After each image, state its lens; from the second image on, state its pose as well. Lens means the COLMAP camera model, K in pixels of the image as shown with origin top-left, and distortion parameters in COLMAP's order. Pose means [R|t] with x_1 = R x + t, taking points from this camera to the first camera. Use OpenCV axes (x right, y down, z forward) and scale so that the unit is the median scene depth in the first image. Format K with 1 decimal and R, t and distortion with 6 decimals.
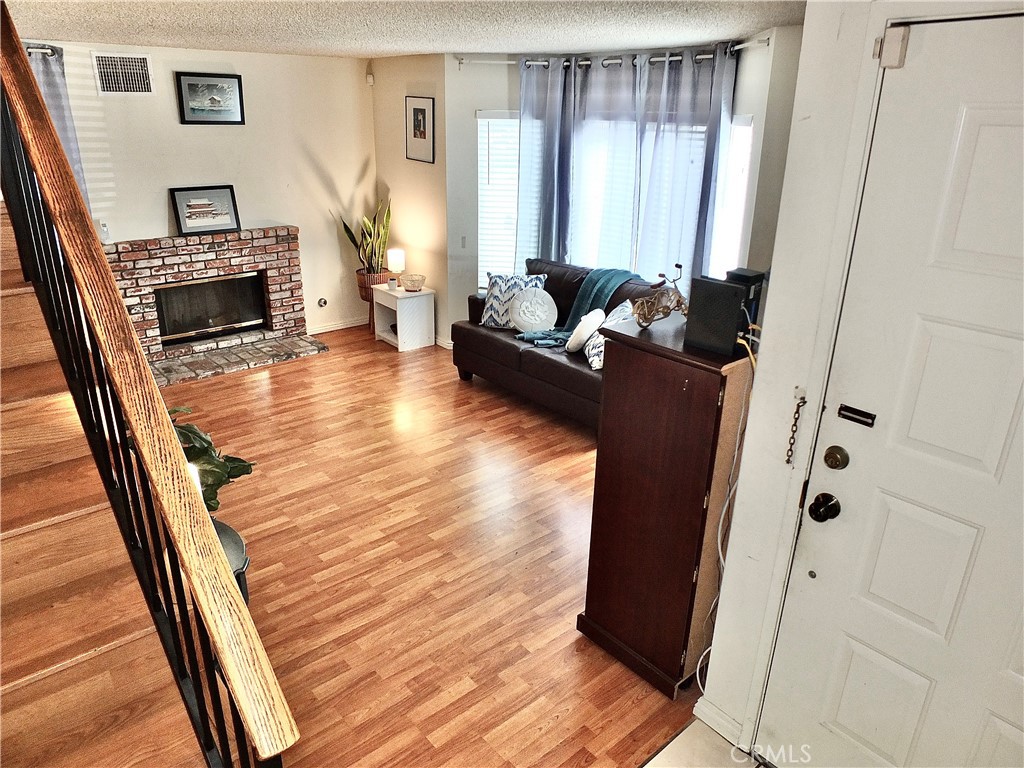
lens RADIAL K [[695.8, 0, 509.5], [0, 695.8, 384.2], [0, 0, 1]] dist [-0.033164, 0.002869]
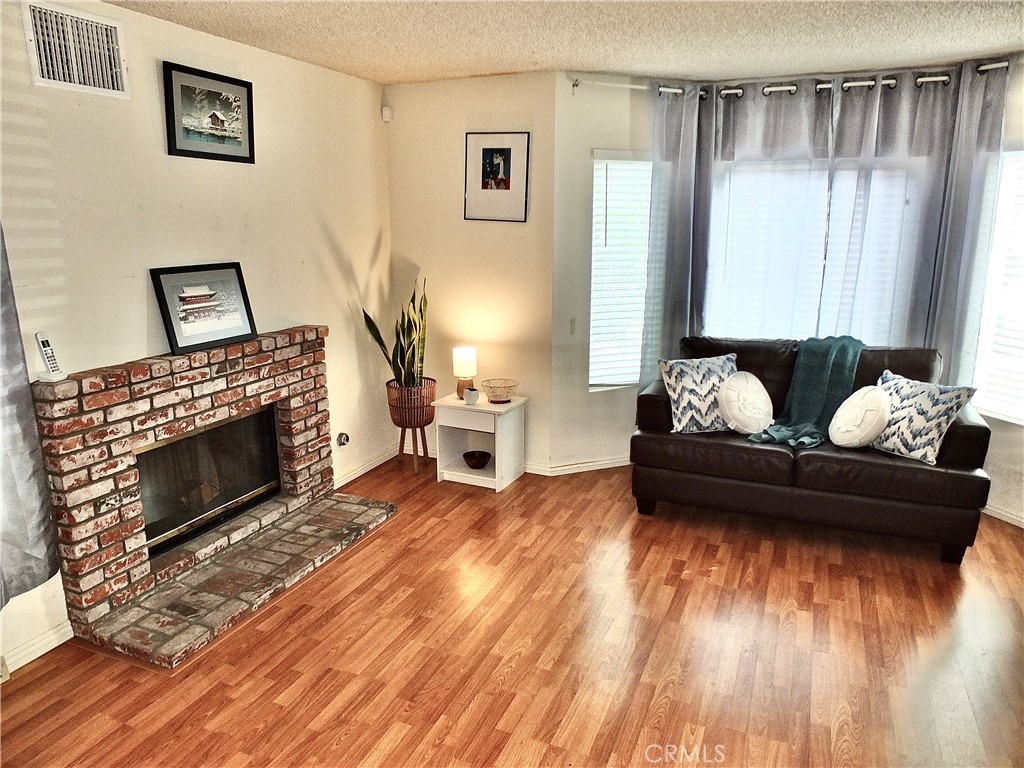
lens RADIAL K [[695.4, 0, 513.9], [0, 695.4, 384.4], [0, 0, 1]] dist [-0.036408, 0.004935]
pose [[0.897787, -0.120397, 0.423654, -0.472896], [0.177126, 0.979394, -0.097028, -0.091778], [-0.403242, 0.162150, 0.900612, 0.409443]]
